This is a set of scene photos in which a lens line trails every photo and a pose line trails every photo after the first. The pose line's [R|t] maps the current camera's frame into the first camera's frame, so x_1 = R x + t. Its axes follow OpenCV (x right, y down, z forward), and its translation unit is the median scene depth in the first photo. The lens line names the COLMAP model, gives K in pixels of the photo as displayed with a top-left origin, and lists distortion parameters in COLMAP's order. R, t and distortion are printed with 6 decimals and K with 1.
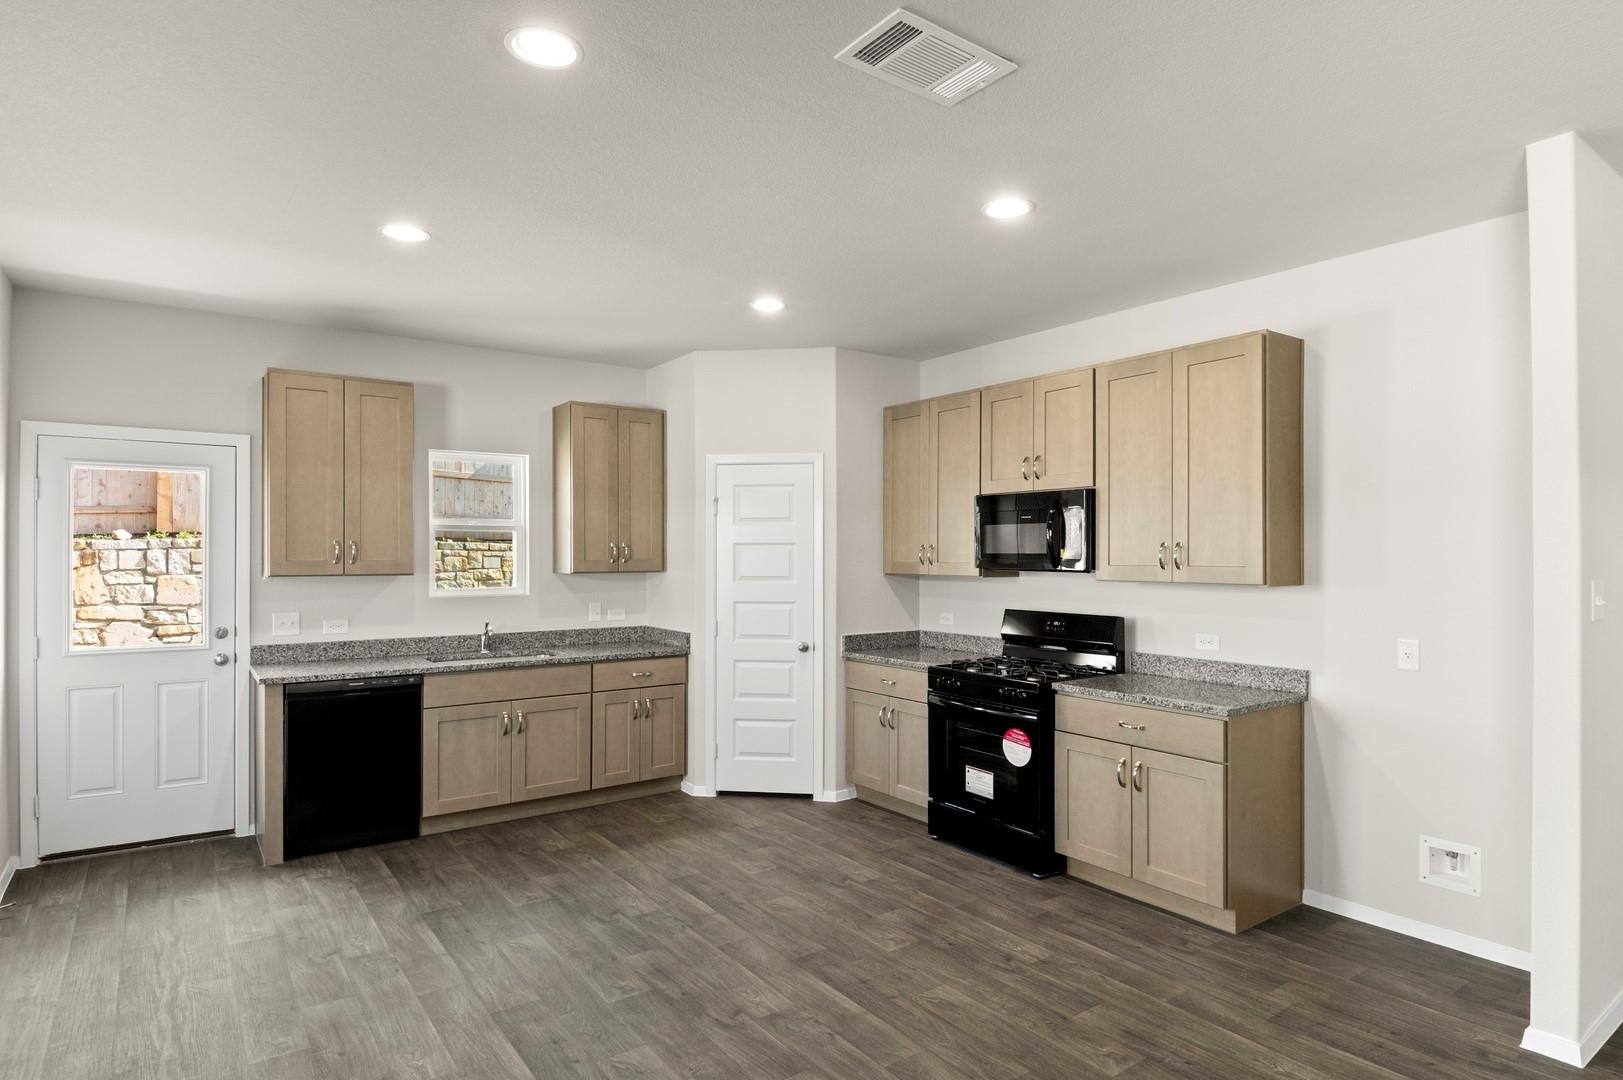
lens RADIAL K [[874.1, 0, 833.8], [0, 874.1, 555.5], [0, 0, 1]] dist [0.024343, -0.032312]
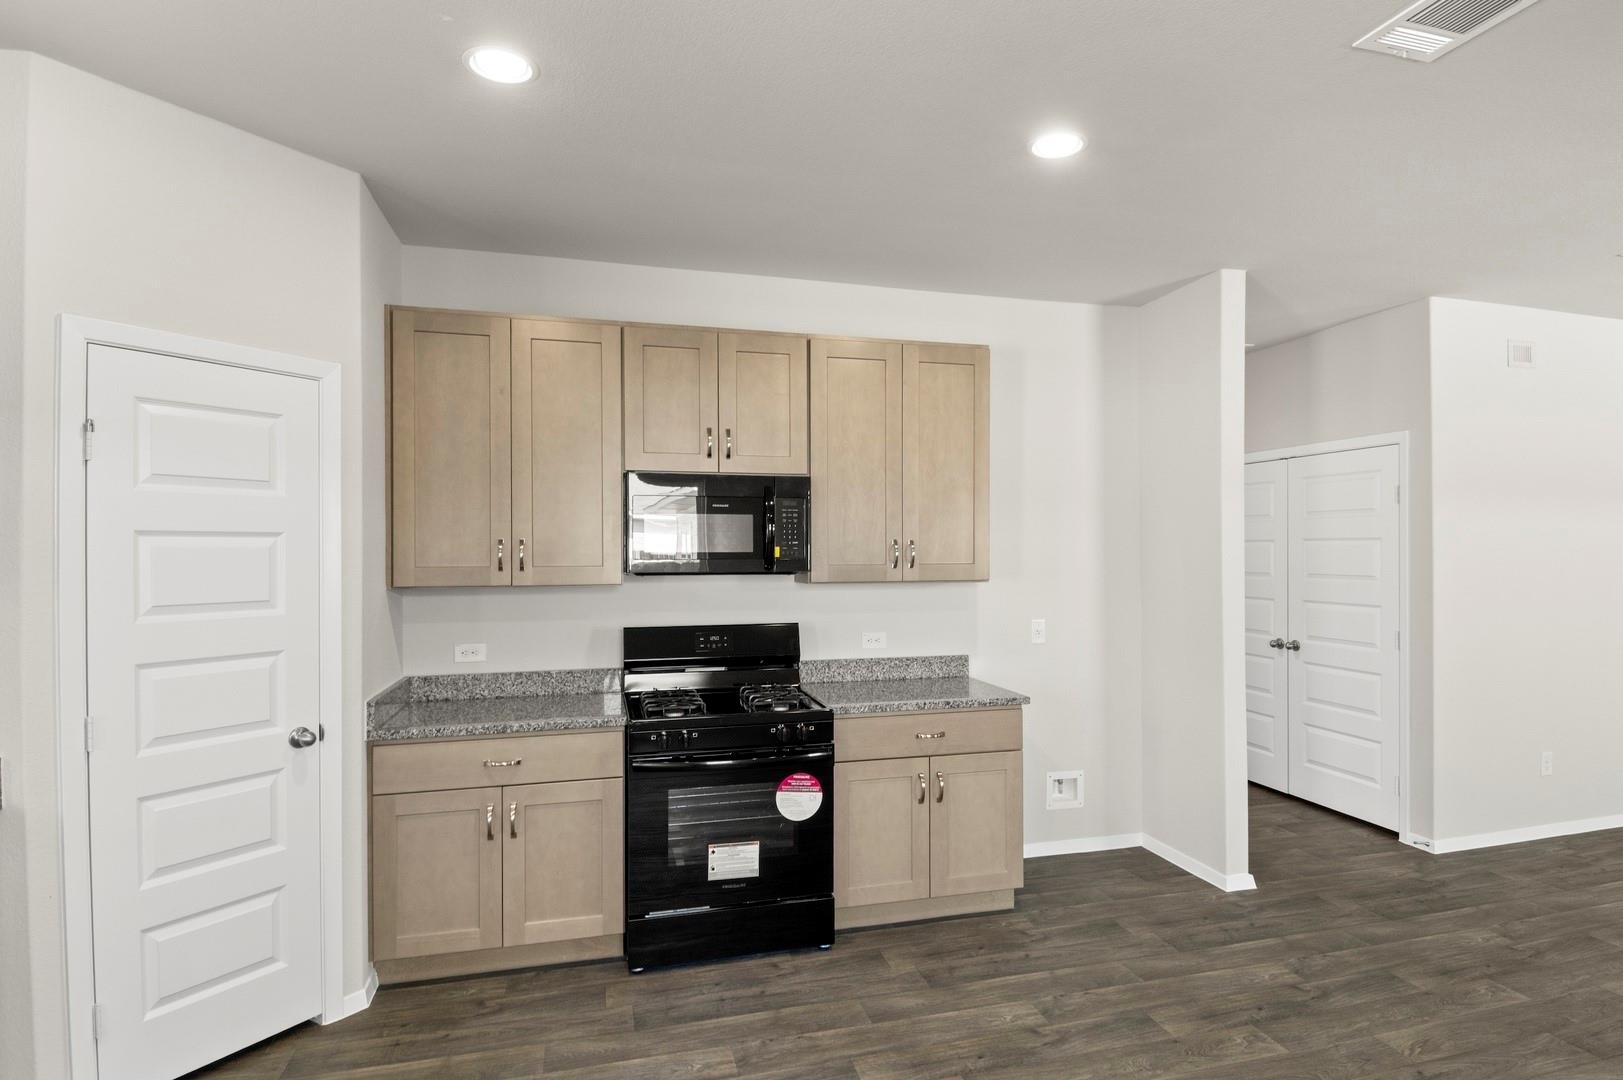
lens RADIAL K [[874.1, 0, 841.8], [0, 874.1, 551.7], [0, 0, 1]] dist [0.024343, -0.032312]
pose [[0.367799, -0.002994, 0.929900, -0.426092], [0.005277, 0.999985, 0.001133, -0.002622], [-0.929890, 0.004490, 0.367810, 0.559485]]
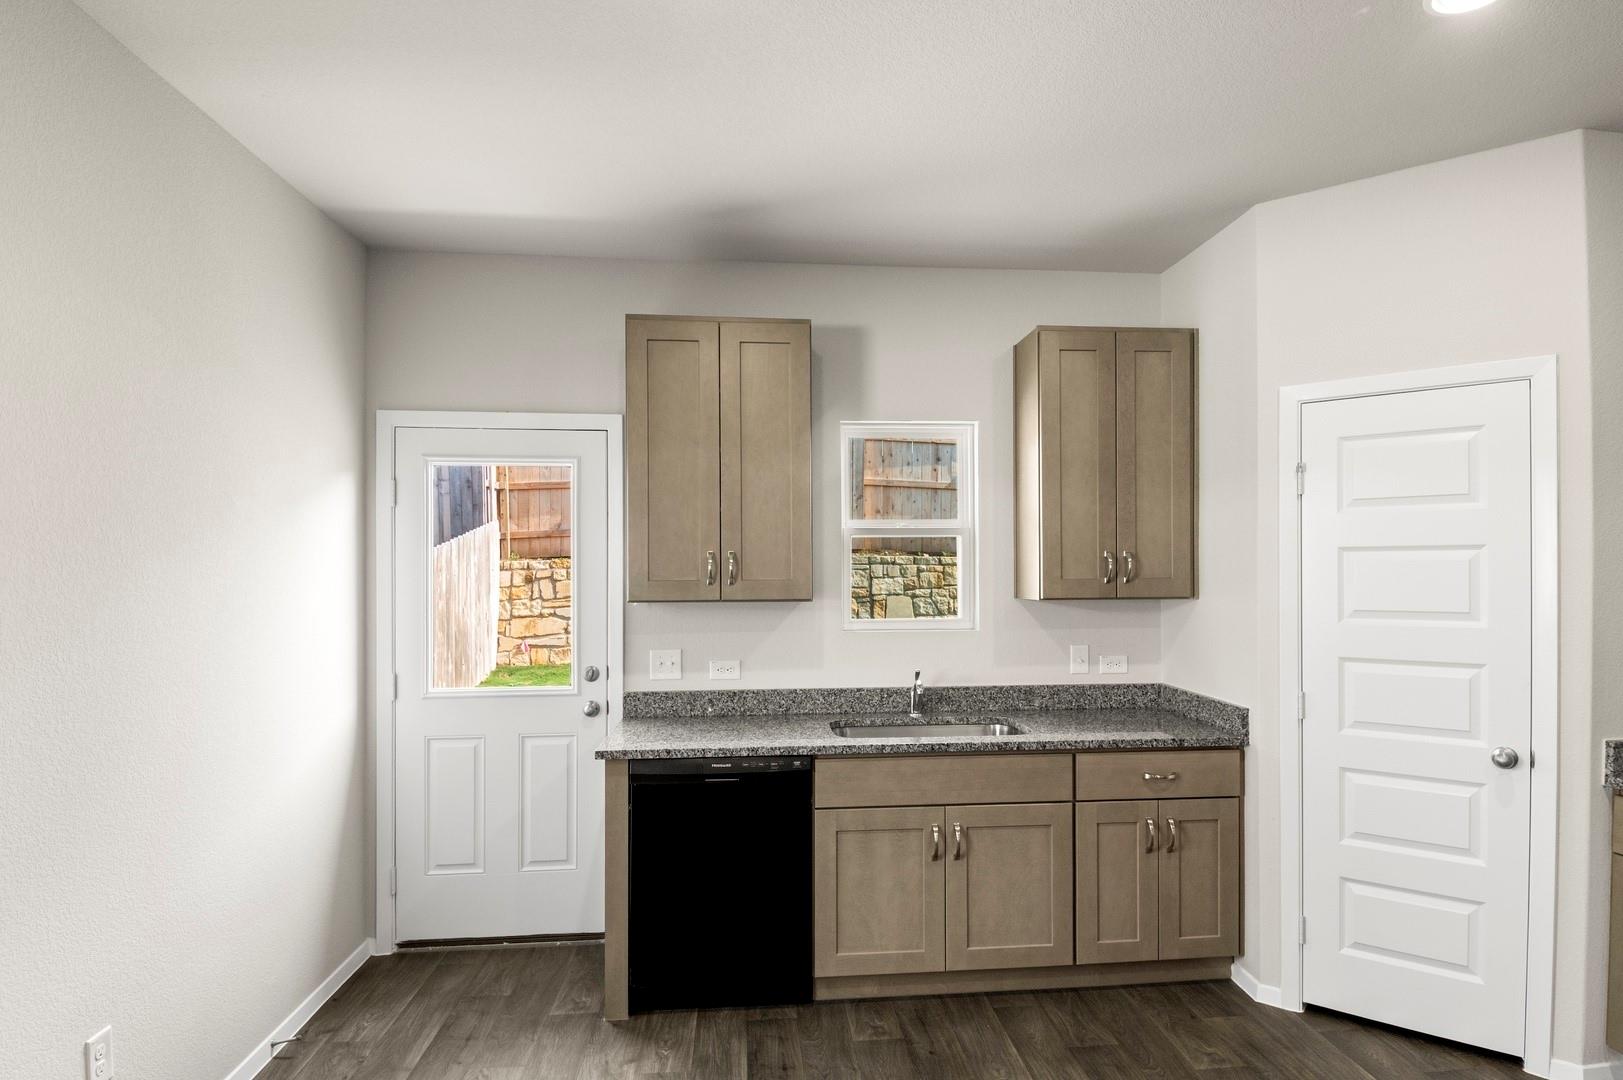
lens RADIAL K [[874.1, 0, 838.6], [0, 874.1, 566.5], [0, 0, 1]] dist [0.024343, -0.032312]
pose [[0.857892, -0.005364, -0.513801, -0.110415], [0.003102, 0.999981, -0.005261, -0.000742], [0.513820, 0.002920, 0.857893, 0.420588]]
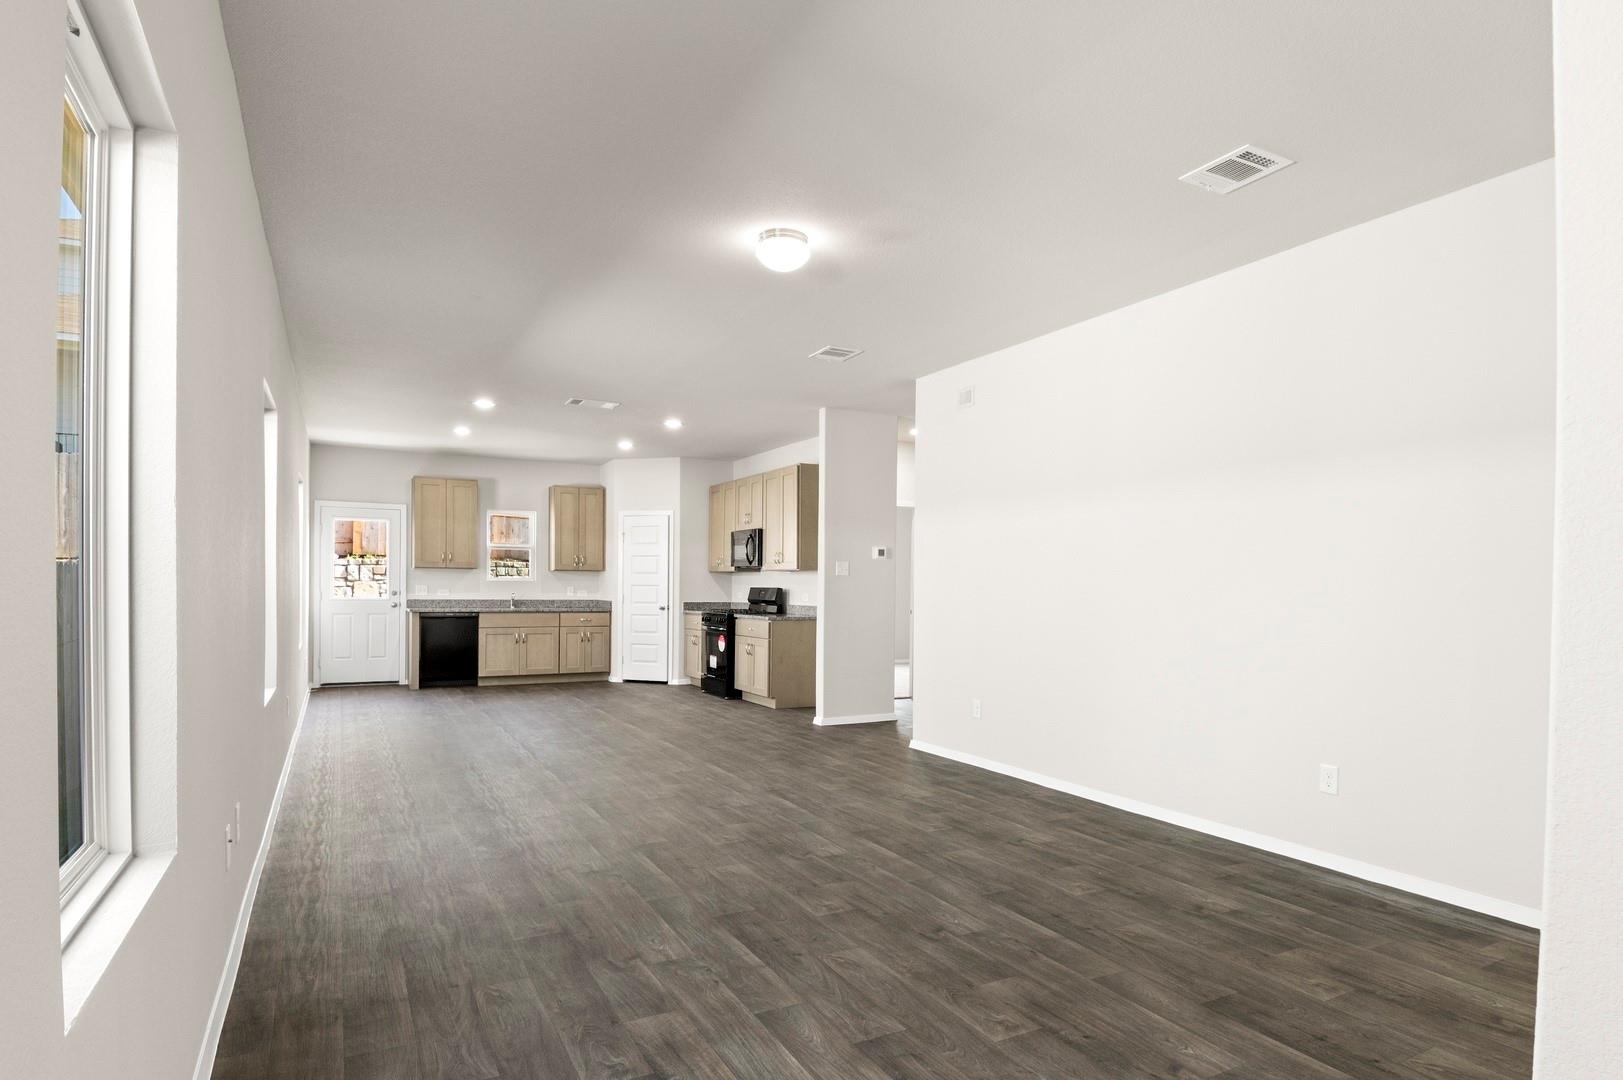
lens RADIAL K [[874.1, 0, 837.2], [0, 874.1, 595.5], [0, 0, 1]] dist [0.024343, -0.032312]
pose [[0.990965, 0.008792, -0.133832, 0.672380], [-0.007979, 0.999946, 0.006616, 0.065673], [0.133883, -0.005488, 0.990982, -0.995807]]
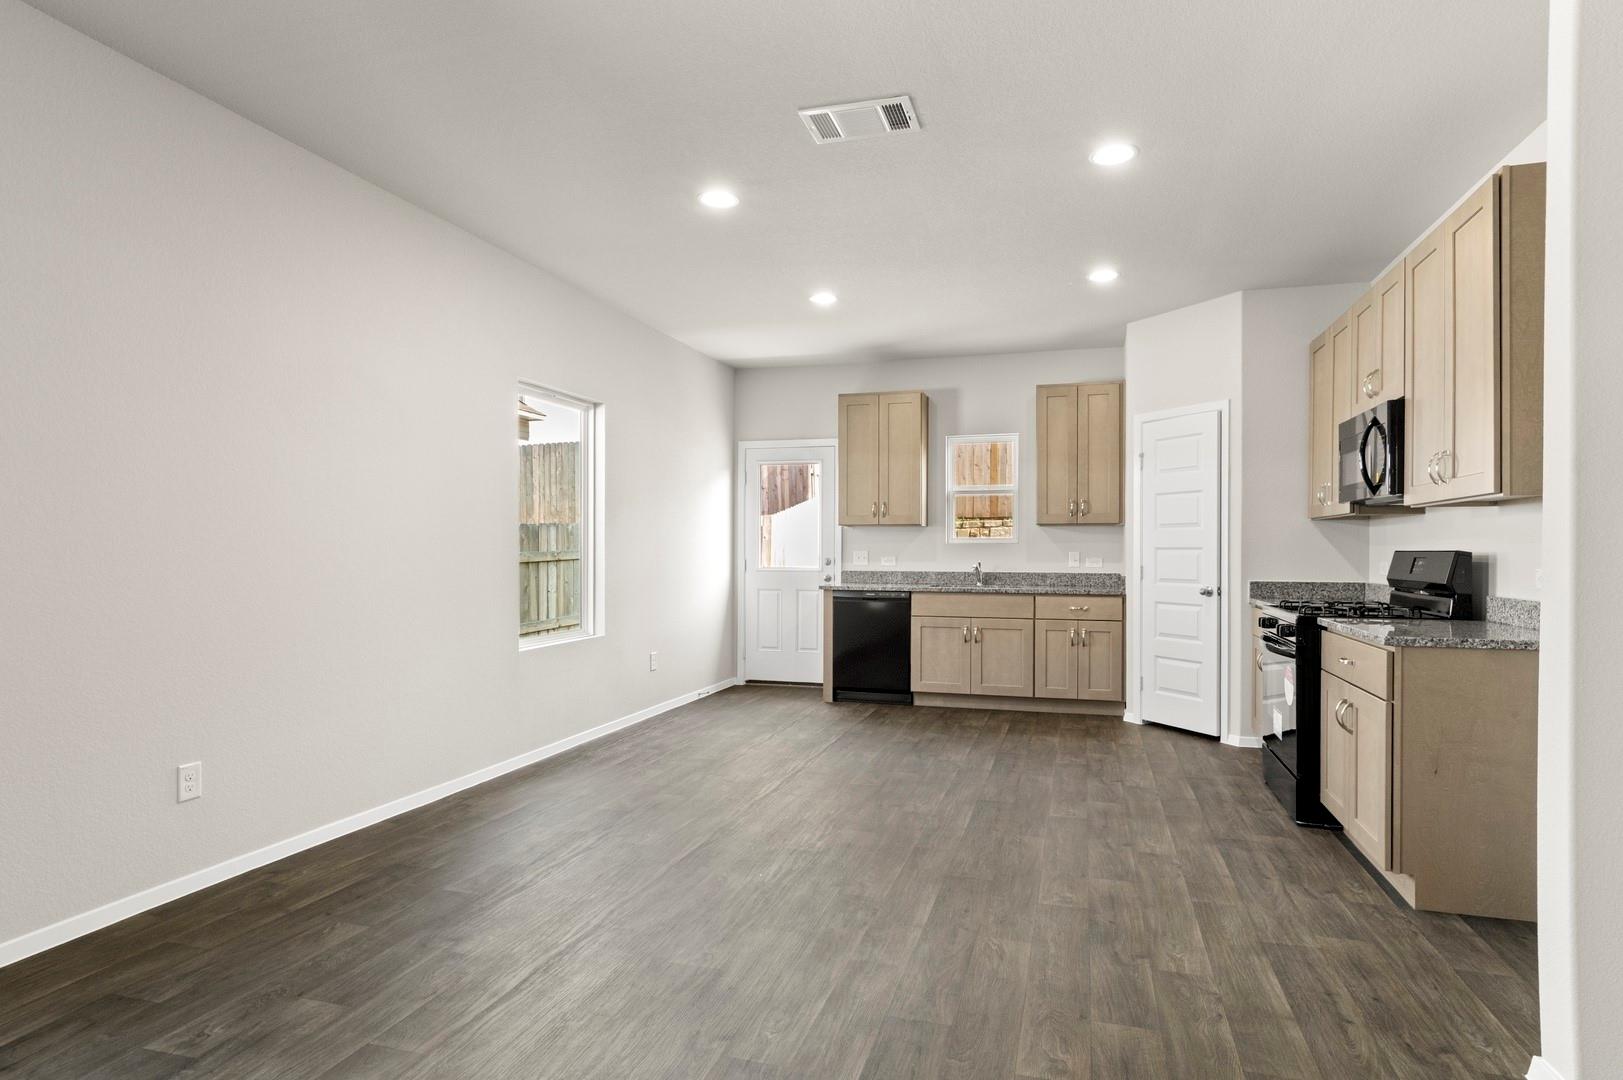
lens RADIAL K [[864.1, 0, 848.8], [0, 864.1, 553.7], [0, 0, 1]] dist [0.002007, 0.001800]
pose [[0.614580, 0.004189, -0.788843, 0.542365], [-0.003672, 0.999990, 0.002449, 0.064370], [0.788846, 0.001392, 0.614590, 0.045854]]
